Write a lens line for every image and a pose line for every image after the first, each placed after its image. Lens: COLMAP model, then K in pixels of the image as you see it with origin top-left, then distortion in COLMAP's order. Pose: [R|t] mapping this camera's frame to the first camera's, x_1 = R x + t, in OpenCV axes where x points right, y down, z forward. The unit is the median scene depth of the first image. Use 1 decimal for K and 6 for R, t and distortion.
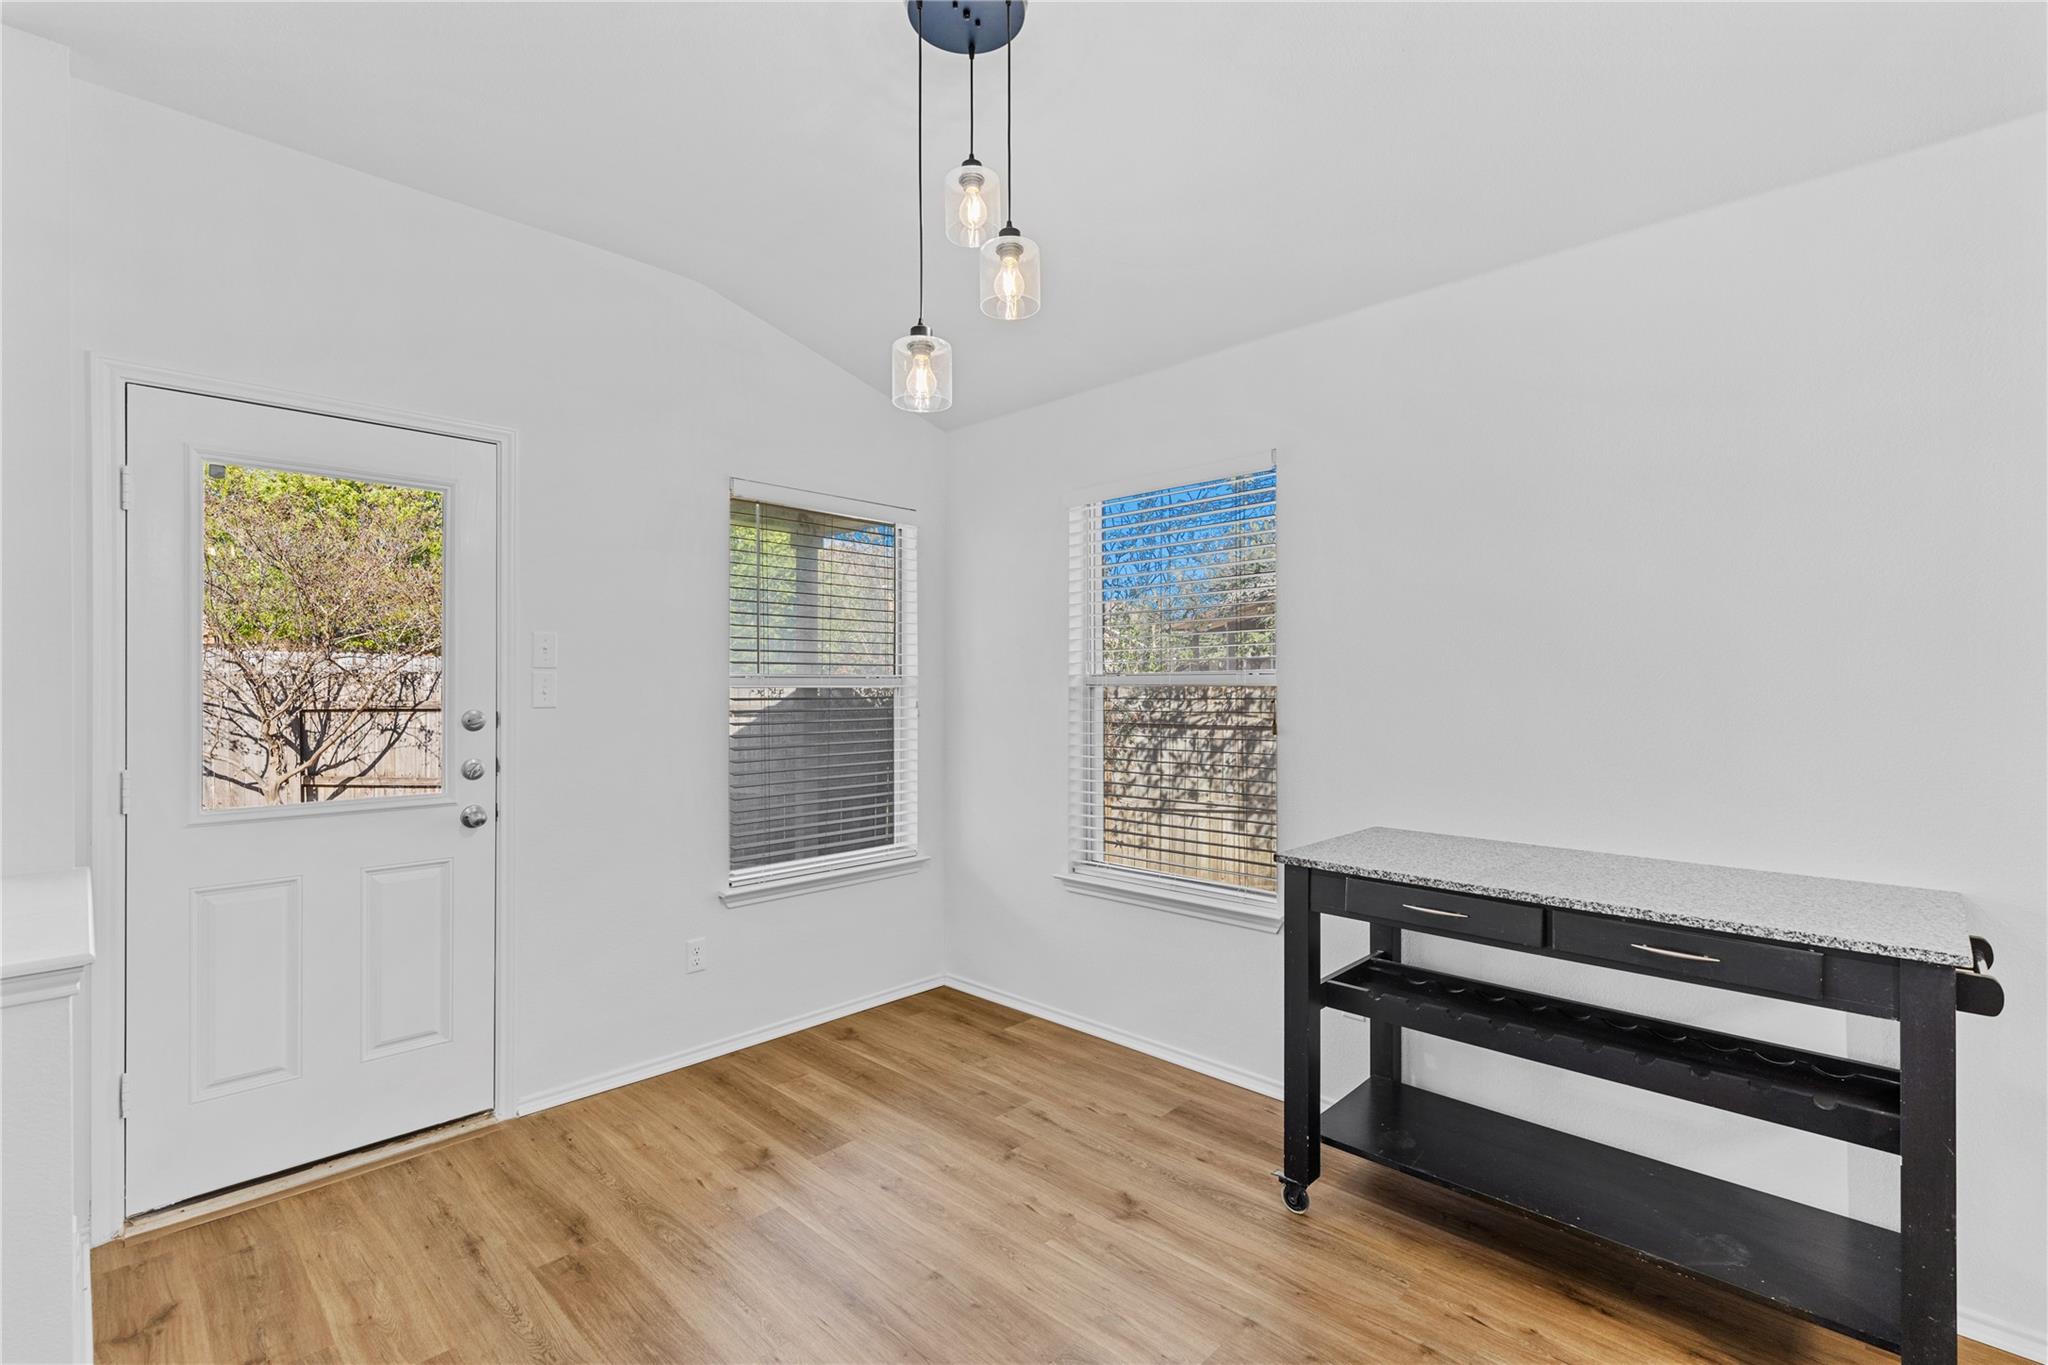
lens RADIAL K [[938.3, 0, 1019.8], [0, 938.3, 683.9], [0, 0, 1]] dist [0.004963, 0.000295]
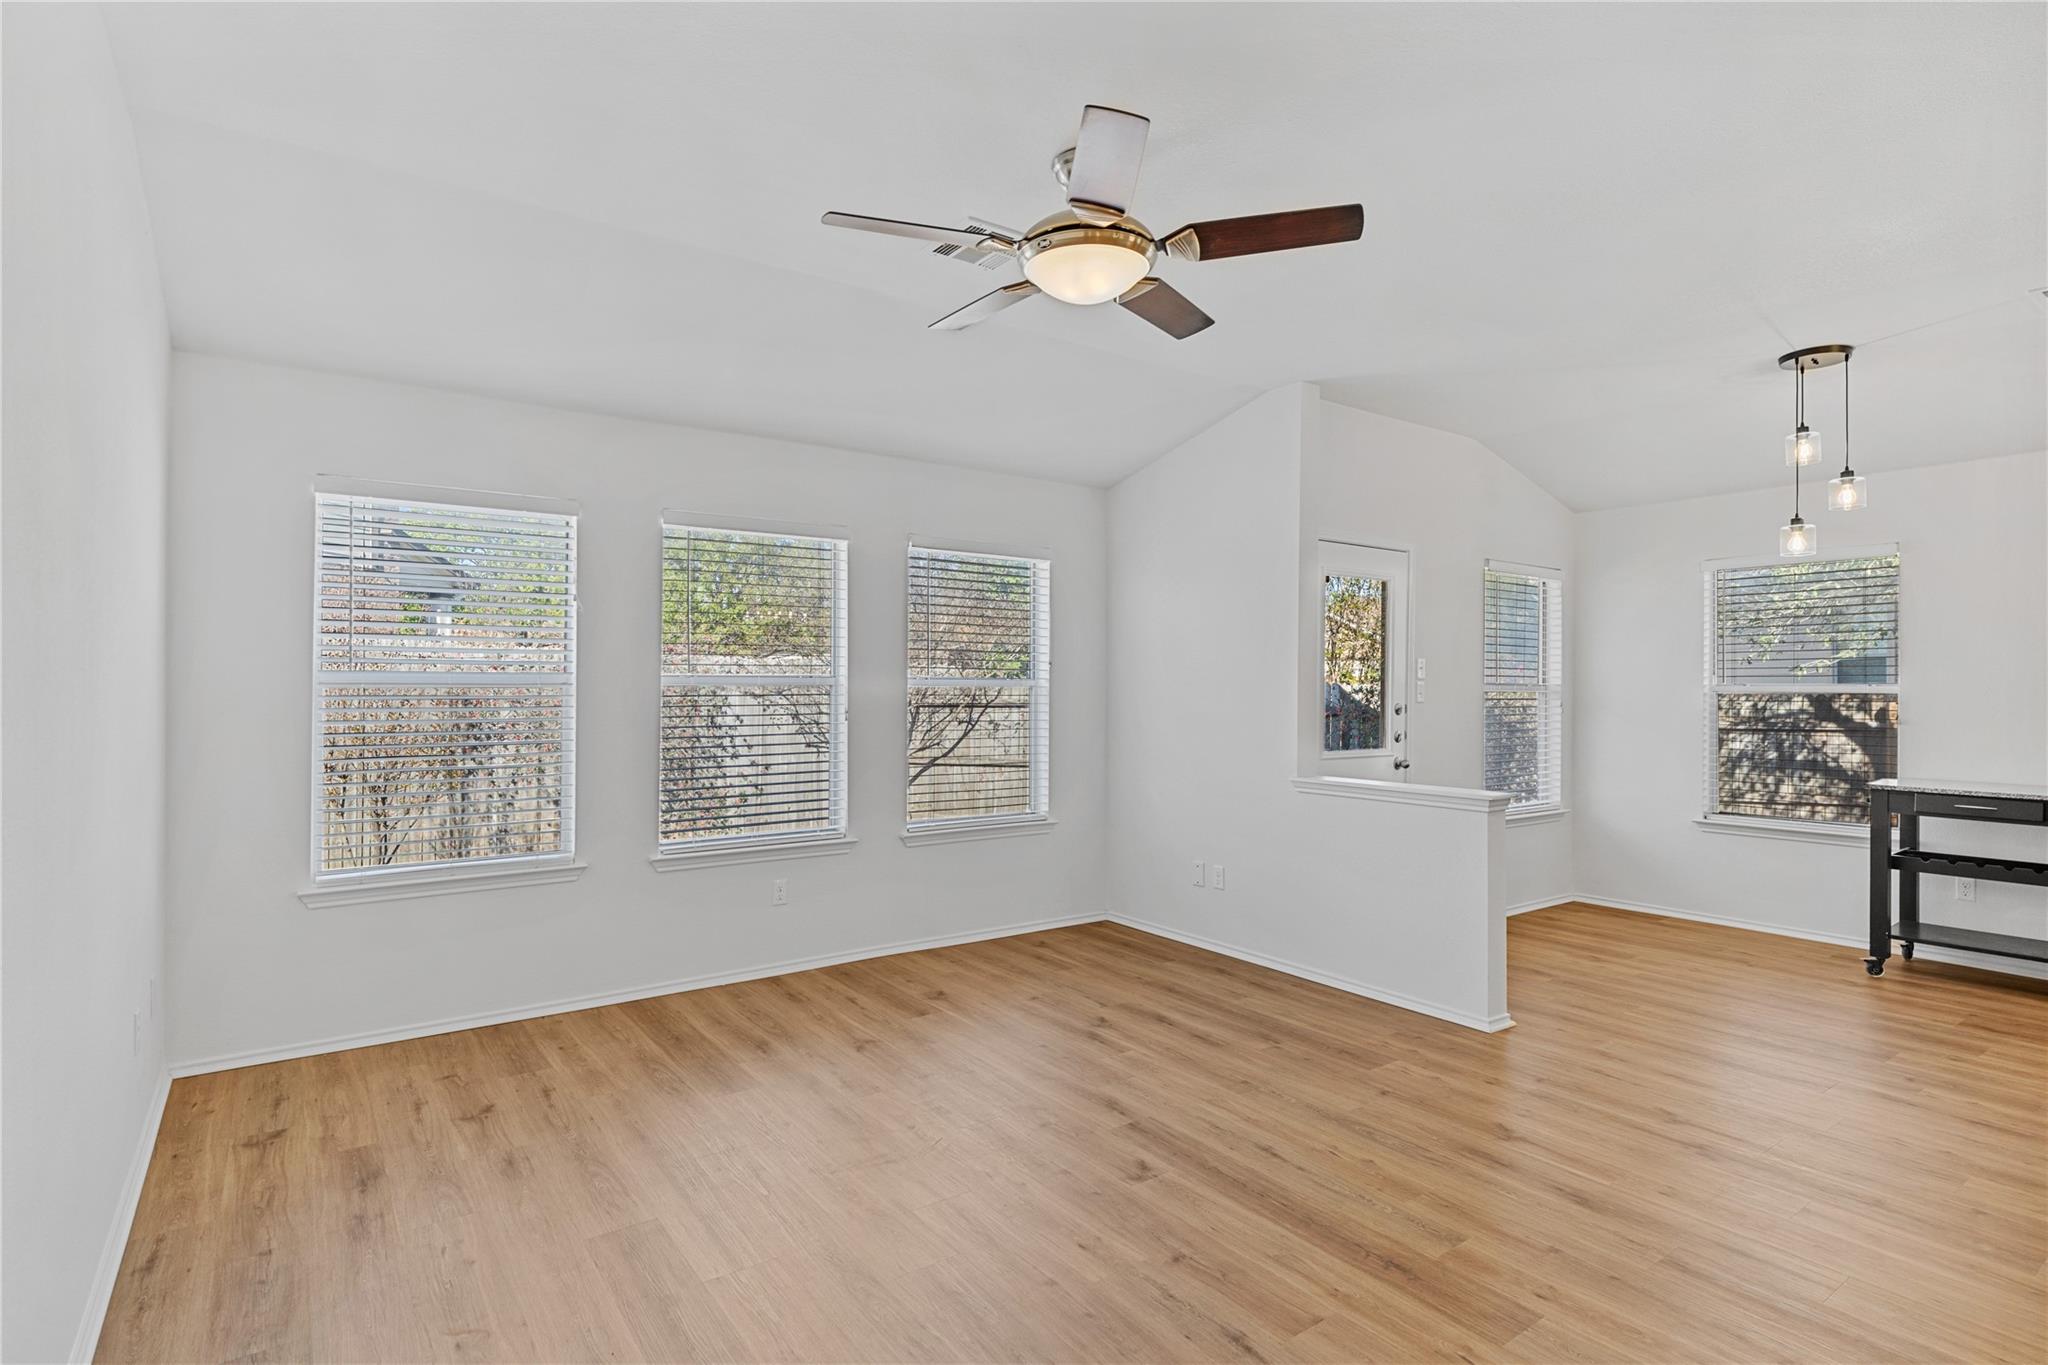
lens RADIAL K [[1017.7, 0, 1018.1], [0, 1017.7, 687.5], [0, 0, 1]] dist [-0.021453, -0.000610]
pose [[0.982780, 0.010303, -0.184493, -0.341013], [-0.010949, 0.999937, -0.002483, 0.004337], [0.184455, 0.004461, 0.982831, -0.365963]]
